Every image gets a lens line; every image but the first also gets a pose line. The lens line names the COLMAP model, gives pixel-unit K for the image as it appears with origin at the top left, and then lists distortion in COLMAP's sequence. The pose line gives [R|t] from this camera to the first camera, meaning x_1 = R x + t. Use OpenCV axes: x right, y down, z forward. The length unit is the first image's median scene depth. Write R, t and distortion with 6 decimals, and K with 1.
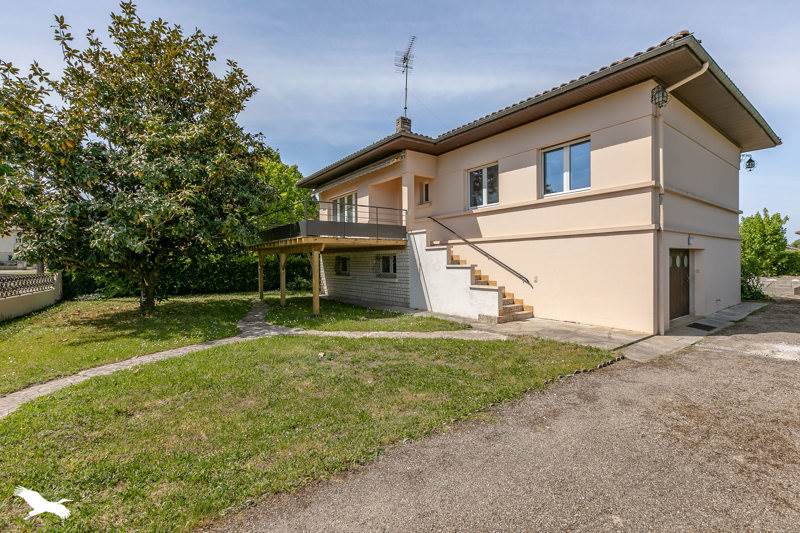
lens RADIAL K [[358.9, 0, 400.0], [0, 358.9, 266.5], [0, 0, 1]] dist [0.000369, 0.000022]
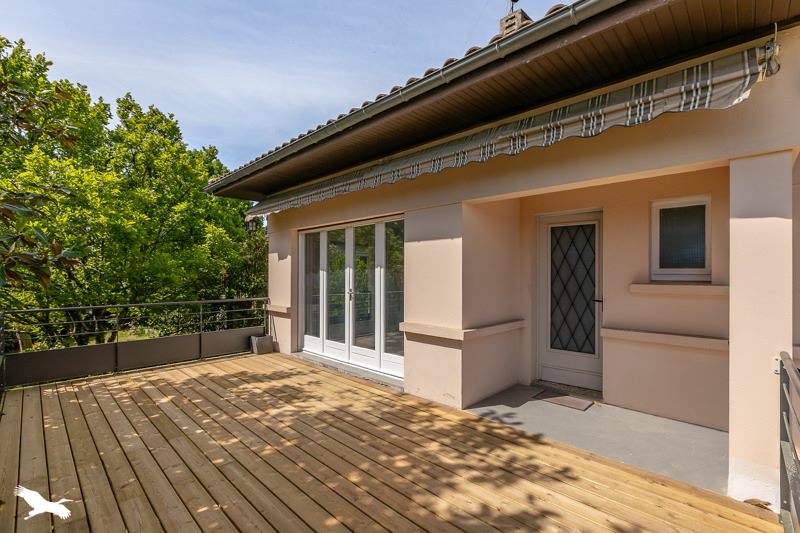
lens RADIAL K [[358.9, 0, 400.0], [0, 358.9, 266.5], [0, 0, 1]] dist [0.000369, 0.000022]
pose [[0.986298, 0.009564, 0.164694, -0.152711], [-0.004913, 0.999578, -0.028627, -0.139614], [-0.164898, 0.027425, 0.985929, 0.611817]]
